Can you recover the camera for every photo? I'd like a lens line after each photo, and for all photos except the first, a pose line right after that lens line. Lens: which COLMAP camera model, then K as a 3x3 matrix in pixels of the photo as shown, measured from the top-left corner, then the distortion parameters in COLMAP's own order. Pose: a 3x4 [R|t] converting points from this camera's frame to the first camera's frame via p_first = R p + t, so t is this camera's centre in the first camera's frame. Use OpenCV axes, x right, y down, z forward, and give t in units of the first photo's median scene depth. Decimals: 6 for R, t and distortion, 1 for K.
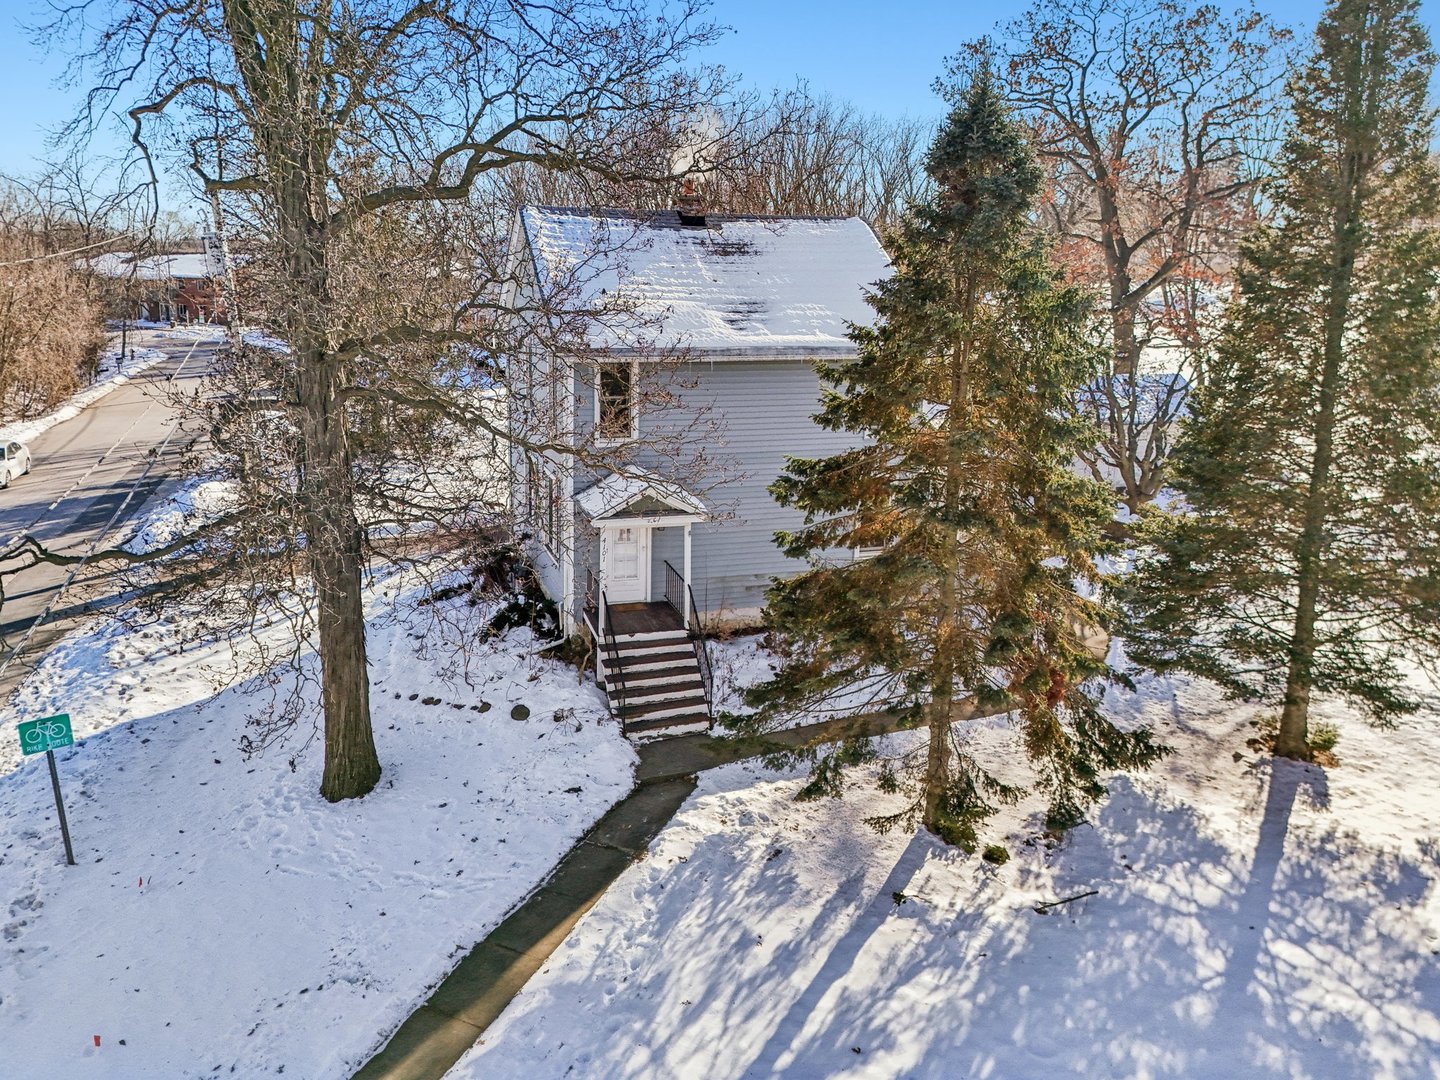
lens RADIAL K [[1045.5, 0, 720.0], [0, 1045.5, 540.0], [0, 0, 1]] dist [0.100809, -0.102669]
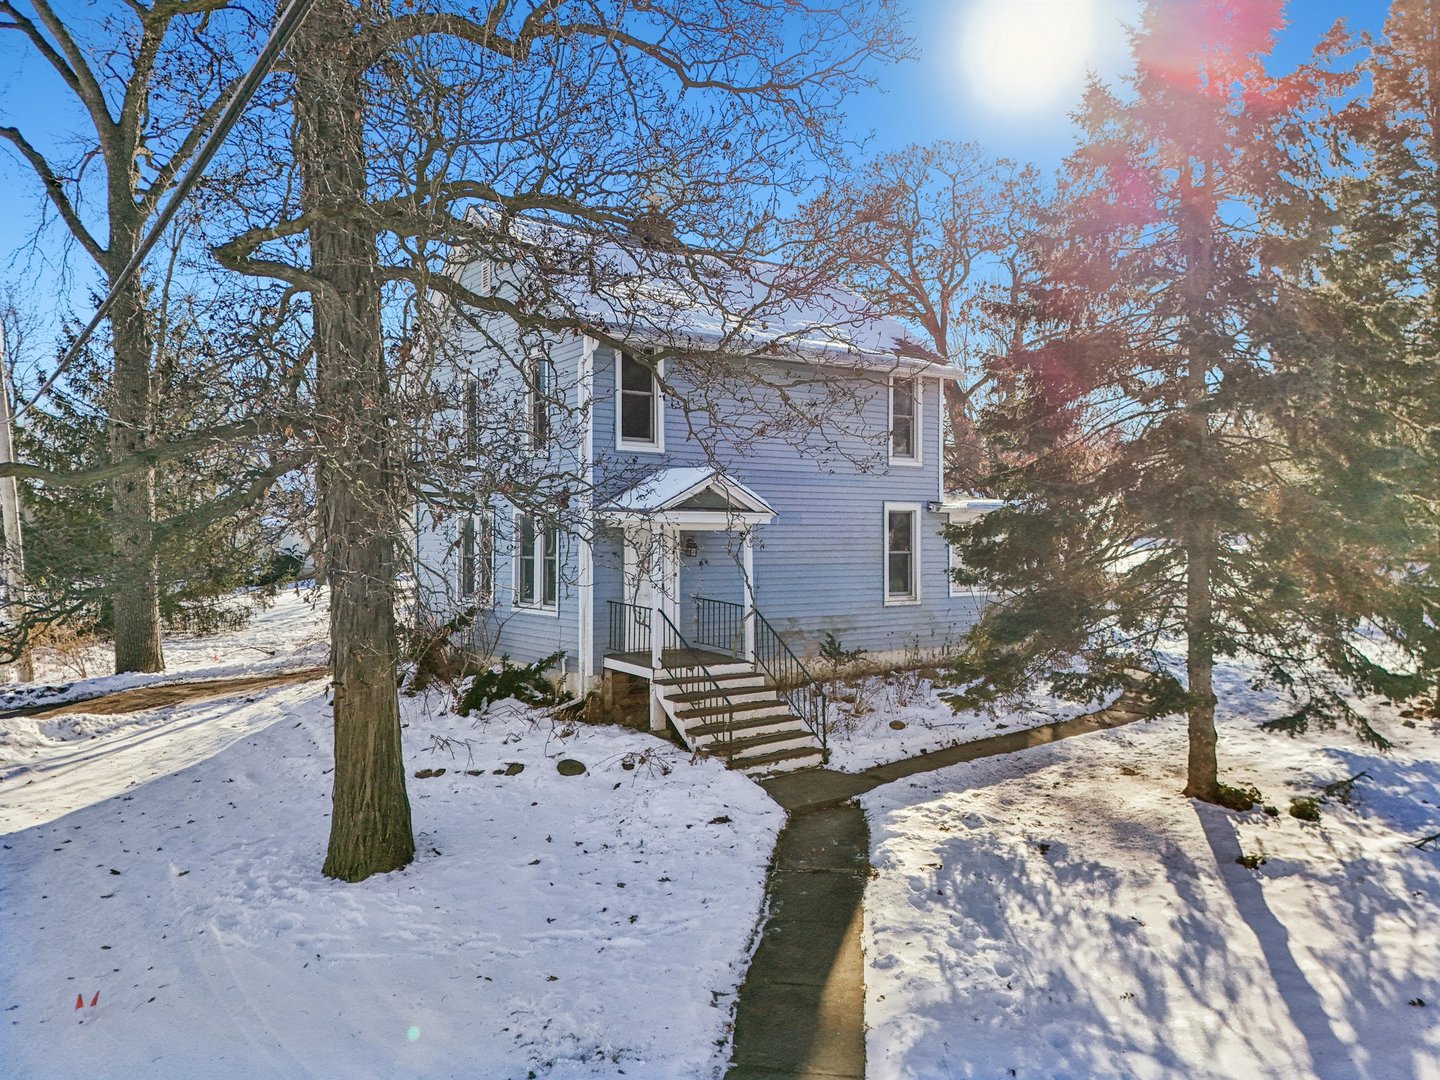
lens RADIAL K [[1019.4, 0, 721.8], [0, 1019.4, 589.3], [0, 0, 1]] dist [0.094454, -0.095738]
pose [[0.958116, -0.027953, 0.285011, -0.386070], [0.086939, 0.976647, -0.196475, 0.256600], [-0.272864, 0.213024, 0.938172, 0.361998]]
